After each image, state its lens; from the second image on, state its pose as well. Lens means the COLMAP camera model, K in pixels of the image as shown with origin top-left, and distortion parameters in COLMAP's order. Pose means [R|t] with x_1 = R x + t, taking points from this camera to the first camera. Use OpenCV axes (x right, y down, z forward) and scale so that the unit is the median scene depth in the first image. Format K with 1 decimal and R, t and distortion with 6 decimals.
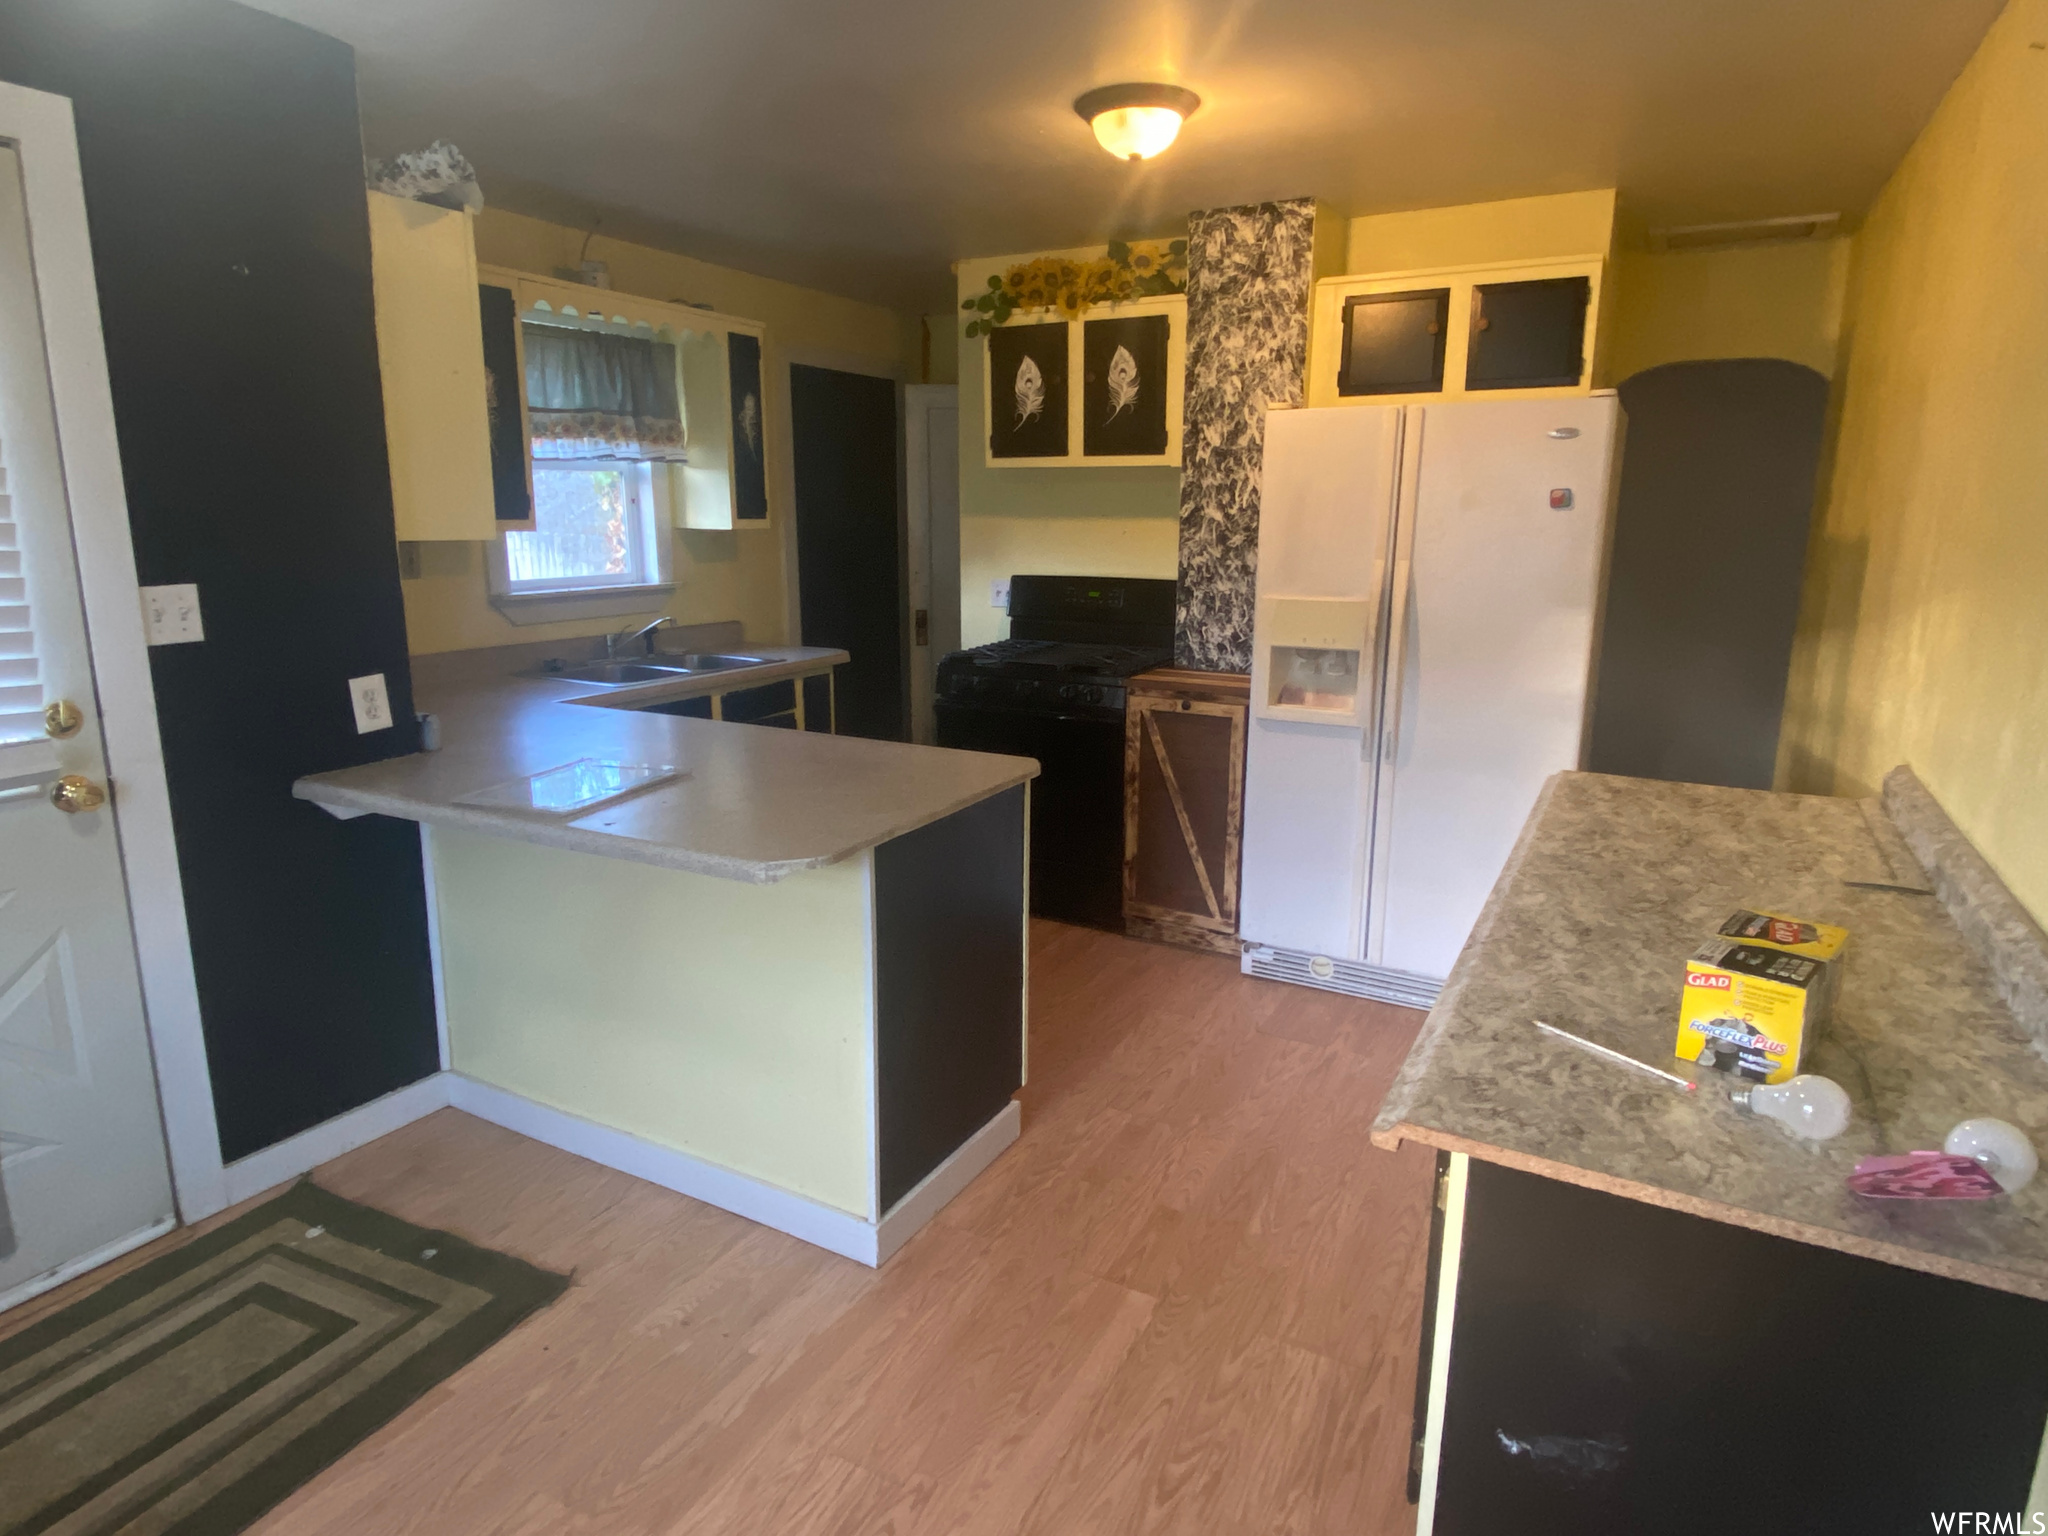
lens RADIAL K [[1173.8, 0, 1013.9], [0, 1173.8, 772.0], [0, 0, 1]] dist [0.021678, -0.021586]
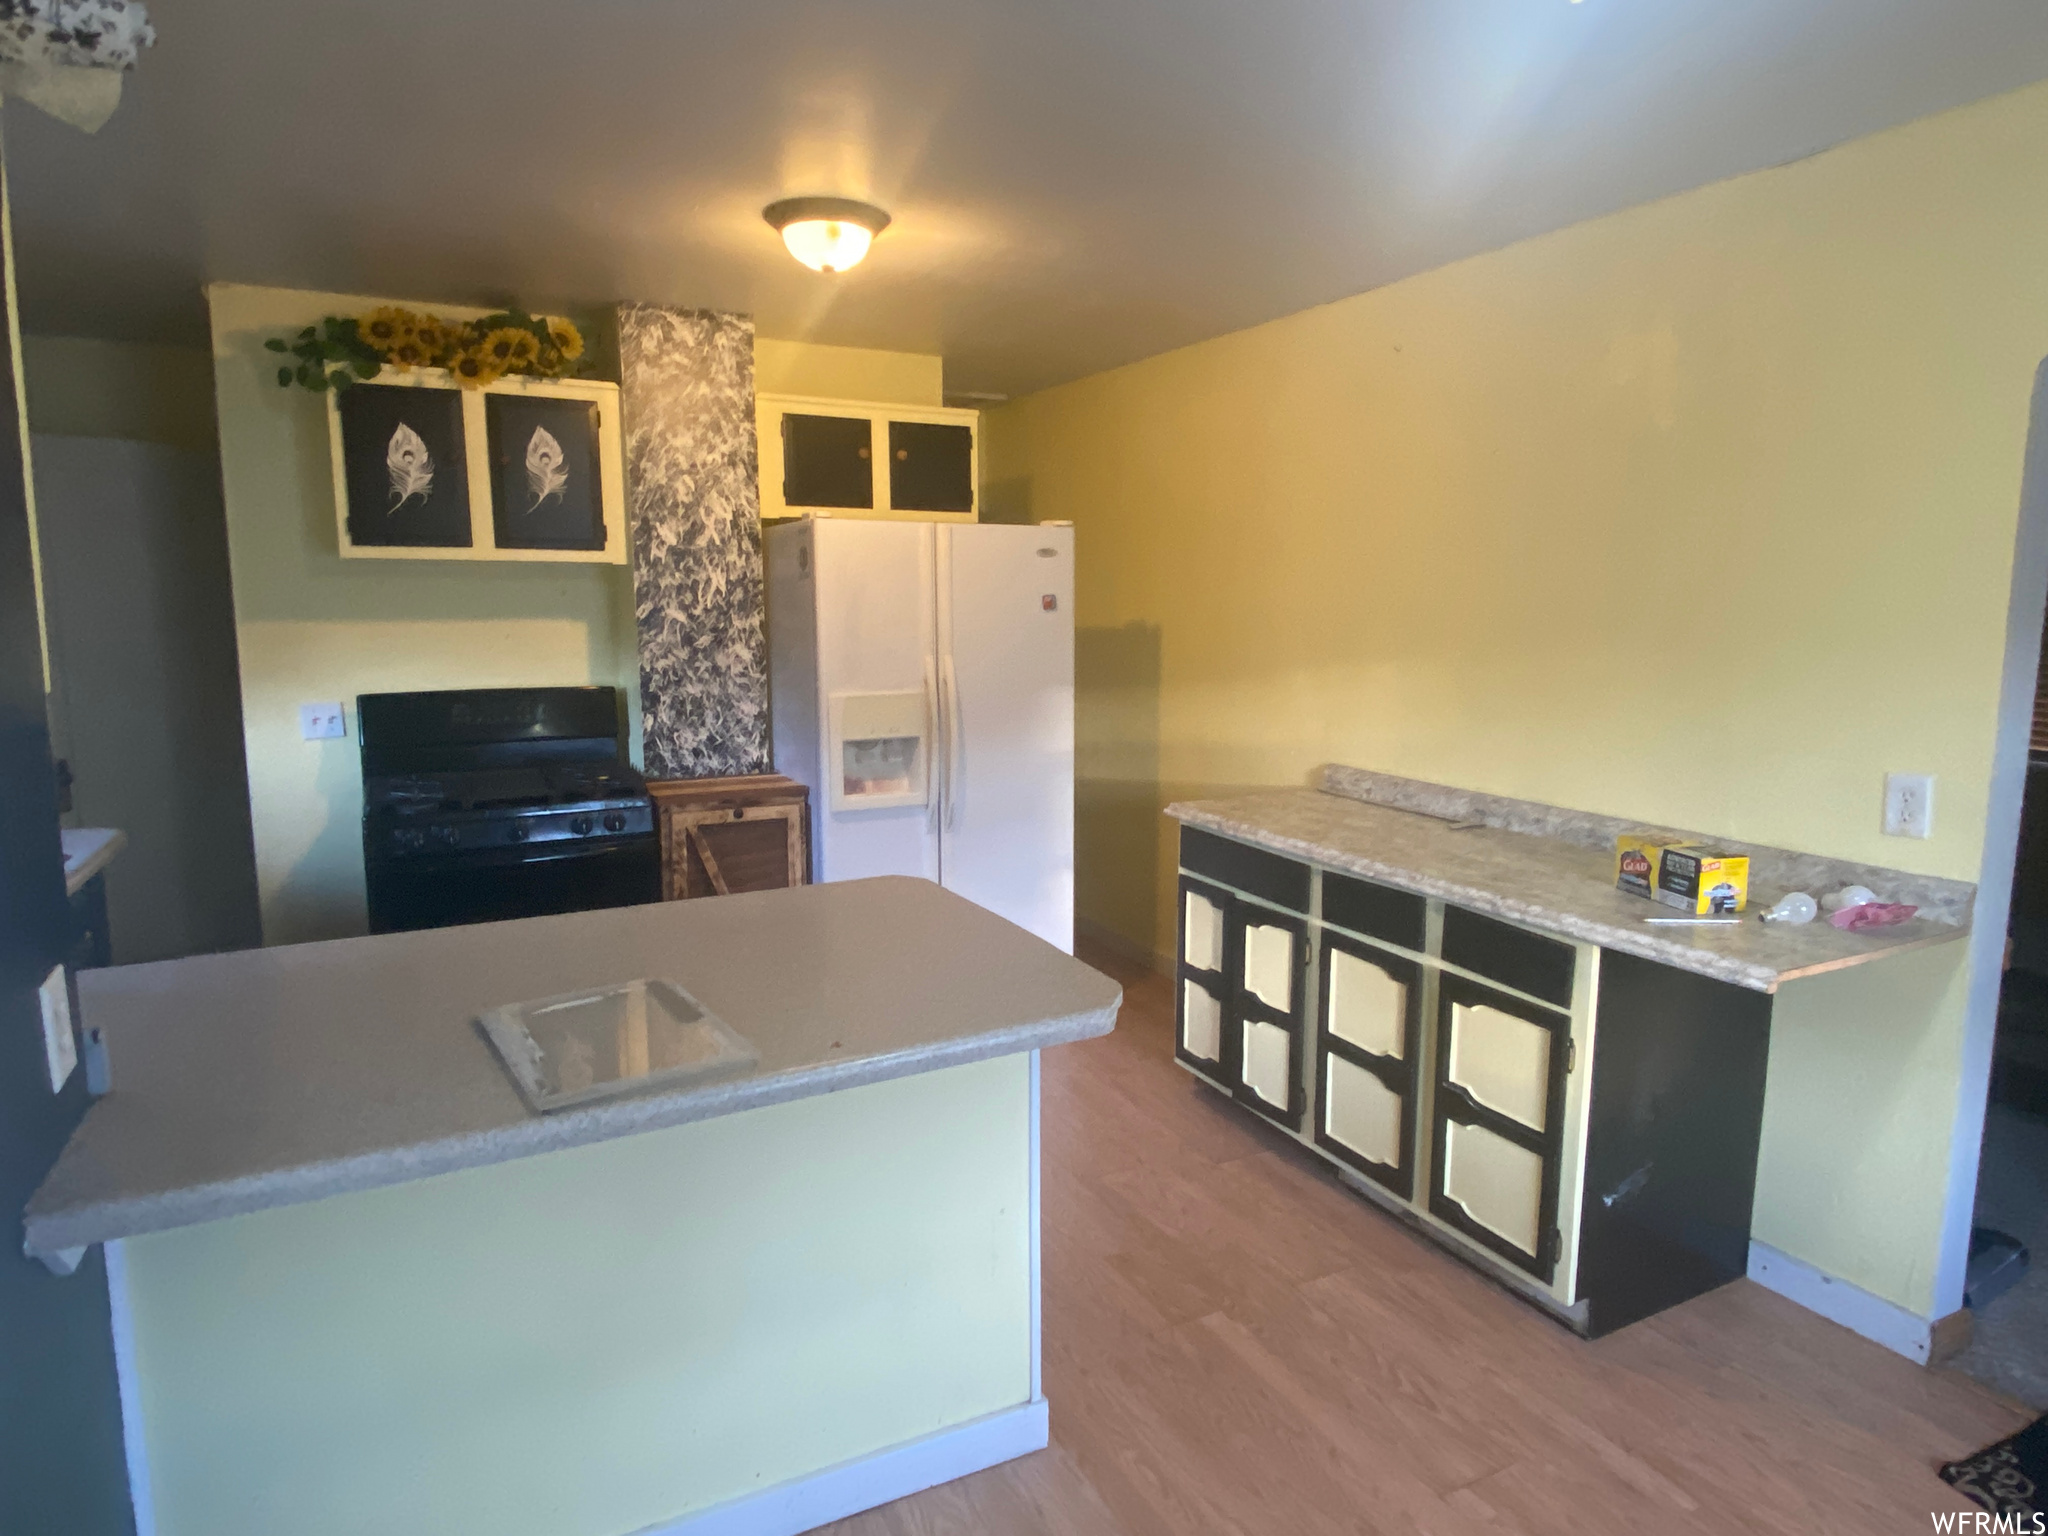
lens RADIAL K [[1173.8, 0, 1018.5], [0, 1173.8, 765.8], [0, 0, 1]] dist [0.021678, -0.021586]
pose [[0.561723, -0.116173, 0.819128, -0.477833], [0.182019, 0.983186, 0.014620, -0.063908], [-0.807054, 0.140885, 0.573424, 0.251263]]
